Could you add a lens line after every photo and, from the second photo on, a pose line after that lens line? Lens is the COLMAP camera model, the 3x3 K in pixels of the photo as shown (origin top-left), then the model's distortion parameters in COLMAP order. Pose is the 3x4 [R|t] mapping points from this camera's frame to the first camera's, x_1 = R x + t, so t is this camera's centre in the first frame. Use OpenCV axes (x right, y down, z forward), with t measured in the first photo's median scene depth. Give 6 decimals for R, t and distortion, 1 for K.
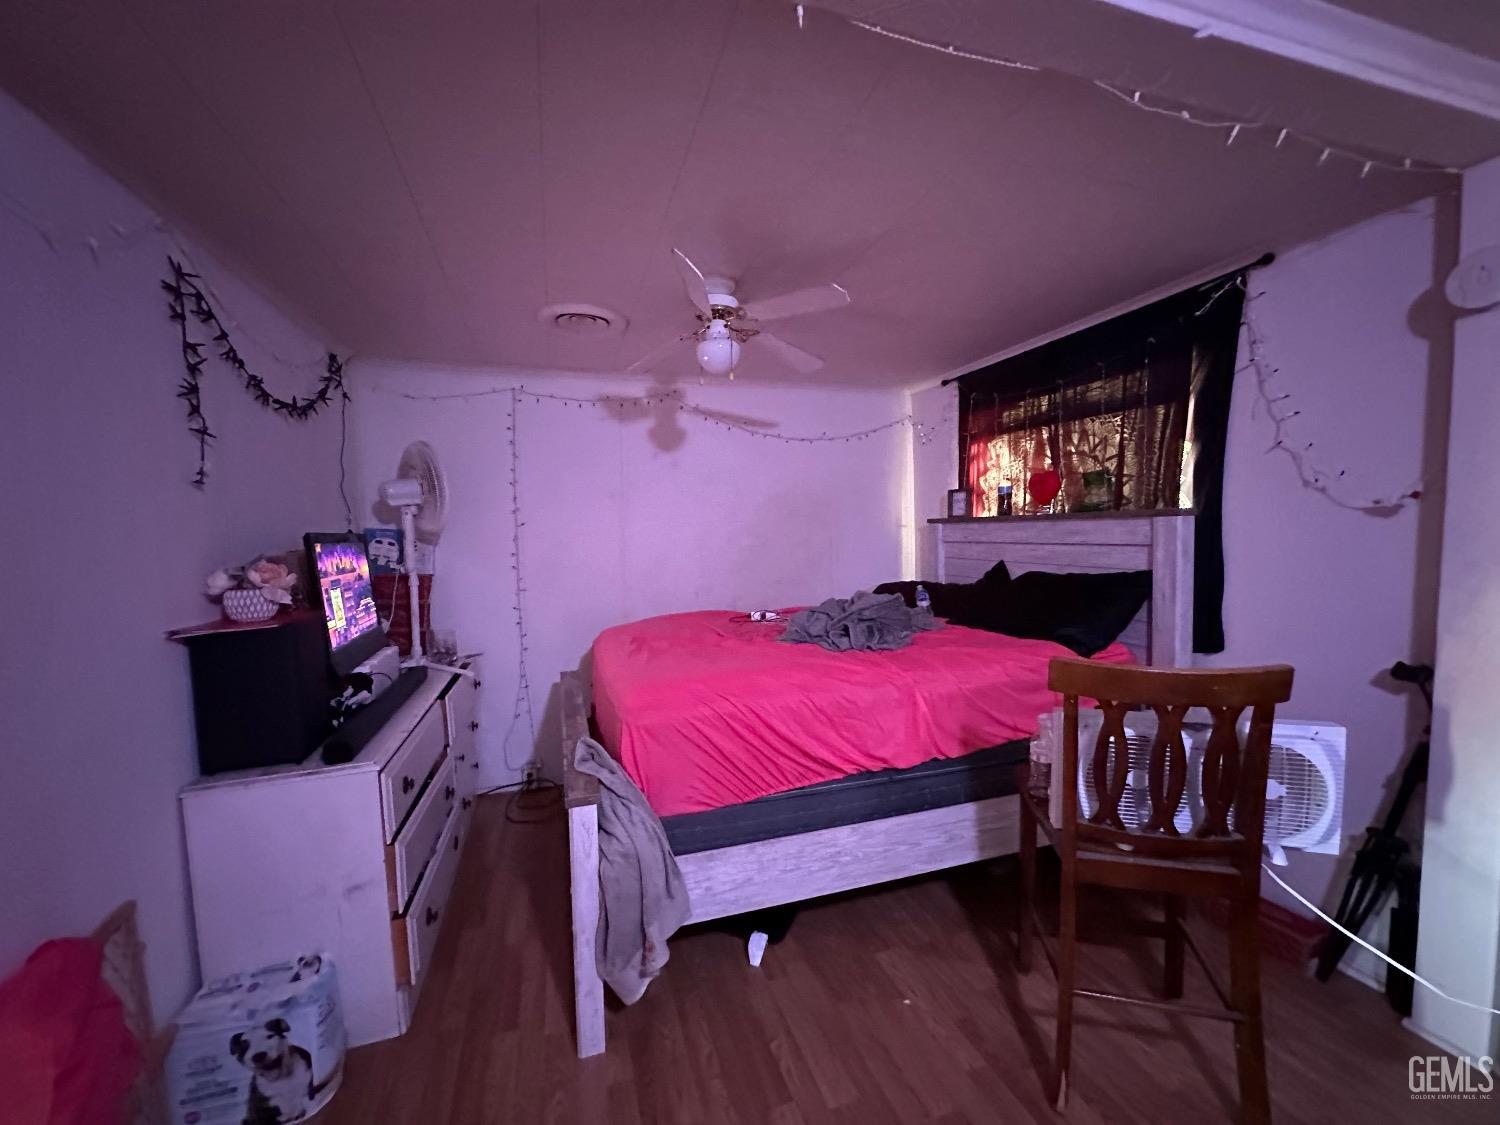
lens RADIAL K [[601.8, 0, 750.0], [0, 601.8, 562.5], [0, 0, 1]] dist [-0.001965, 0.000453]
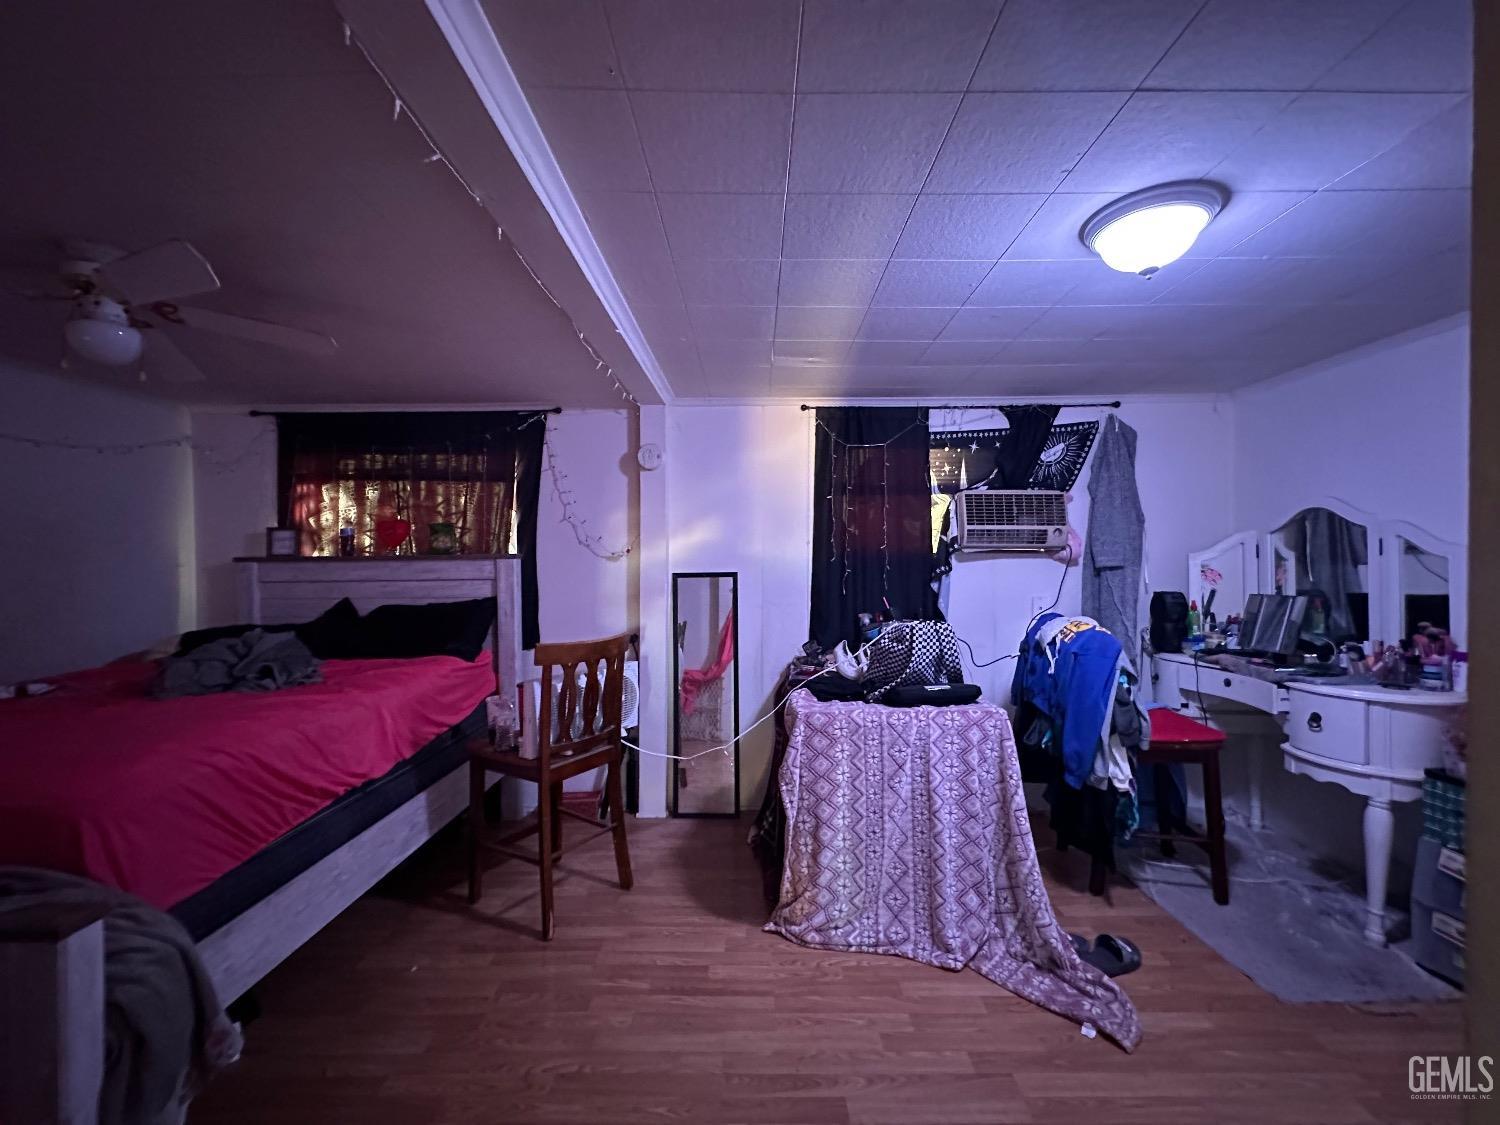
lens RADIAL K [[601.8, 0, 750.0], [0, 601.8, 562.5], [0, 0, 1]] dist [-0.001965, 0.000453]
pose [[0.315648, 0.019339, 0.948679, -0.492739], [0.055366, 0.997714, -0.038760, 0.020844], [-0.947260, 0.064759, 0.313855, -0.023739]]
